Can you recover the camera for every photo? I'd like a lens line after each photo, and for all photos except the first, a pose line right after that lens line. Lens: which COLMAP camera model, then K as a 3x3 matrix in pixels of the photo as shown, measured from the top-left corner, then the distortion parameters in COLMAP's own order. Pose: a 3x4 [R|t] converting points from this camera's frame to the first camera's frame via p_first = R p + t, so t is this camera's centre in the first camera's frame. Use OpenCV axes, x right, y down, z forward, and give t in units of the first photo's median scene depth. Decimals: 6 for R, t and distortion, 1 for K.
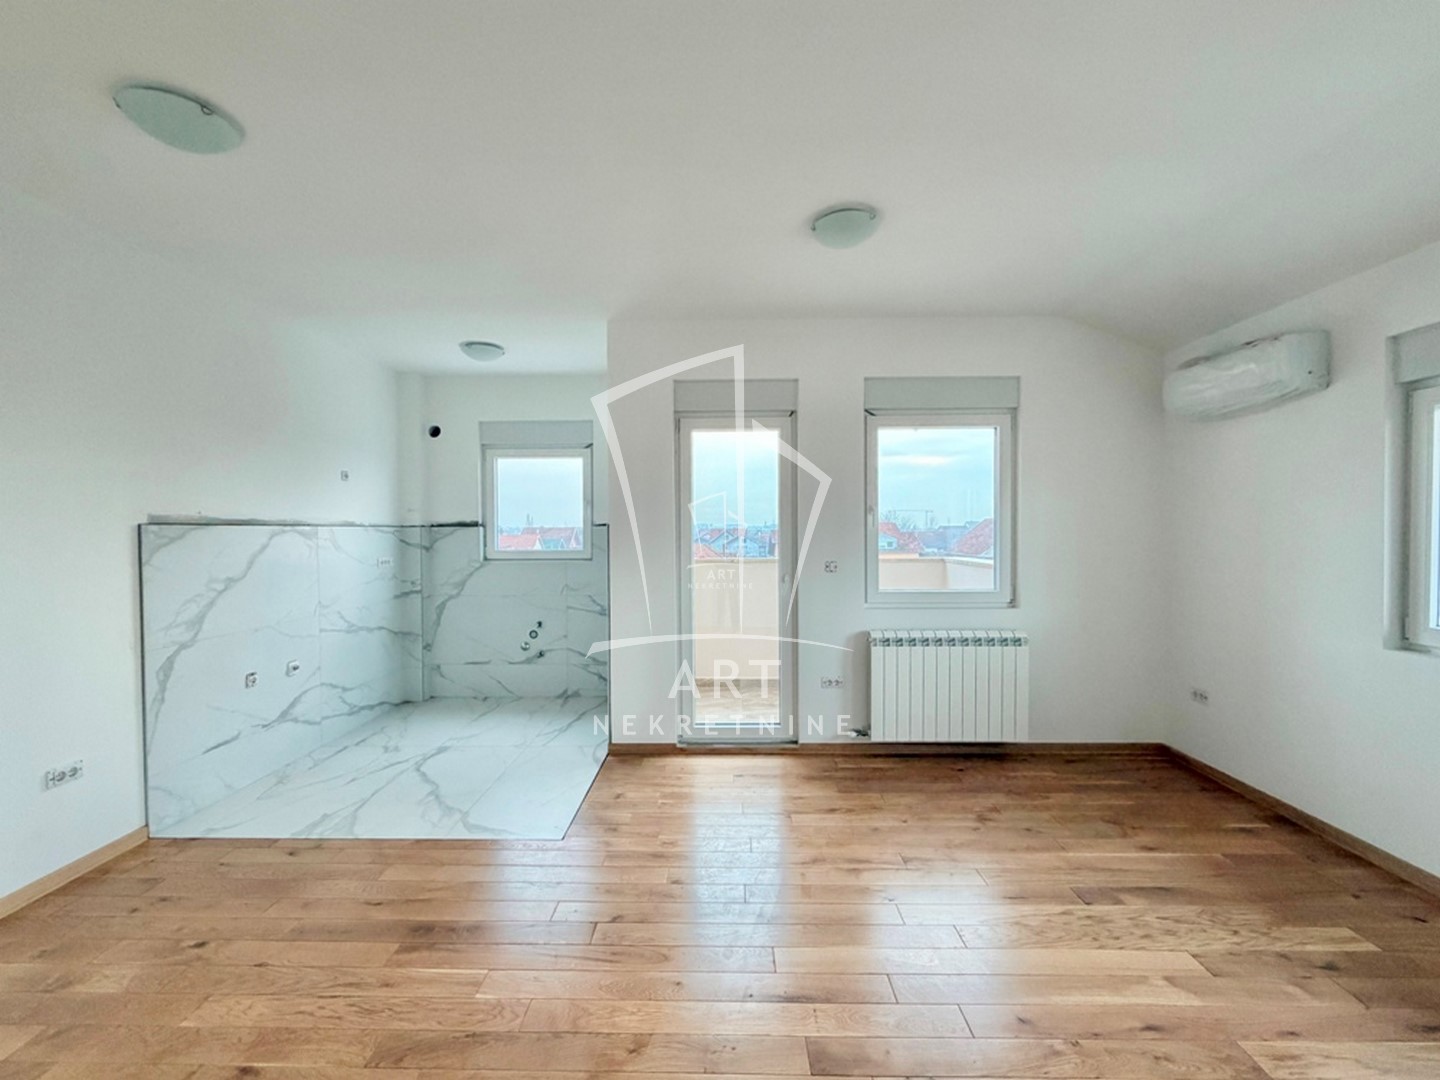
lens RADIAL K [[593.2, 0, 715.4], [0, 593.2, 543.8], [0, 0, 1]] dist [-0.000904, -0.000130]
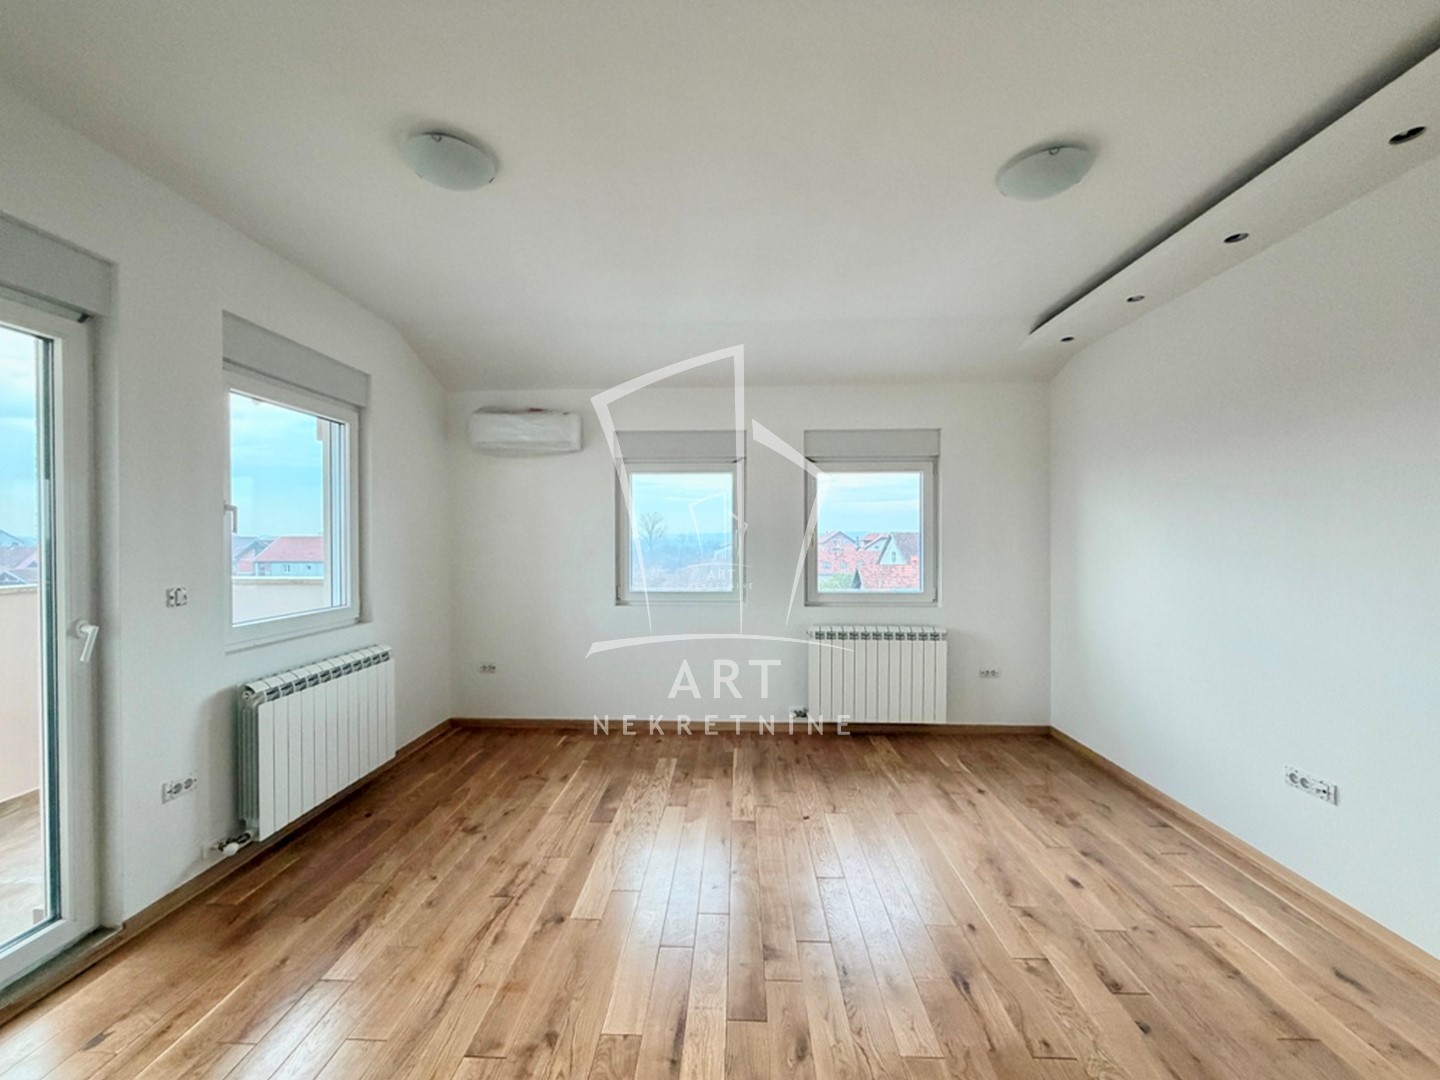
lens RADIAL K [[572.1, 0, 714.8], [0, 572.1, 543.0], [0, 0, 1]] dist [-0.000962, 0.000182]
pose [[0.022762, -0.002406, 0.999738, -0.389371], [0.023024, 0.999733, 0.001882, -0.005337], [-0.999476, 0.022975, 0.022811, 0.445560]]
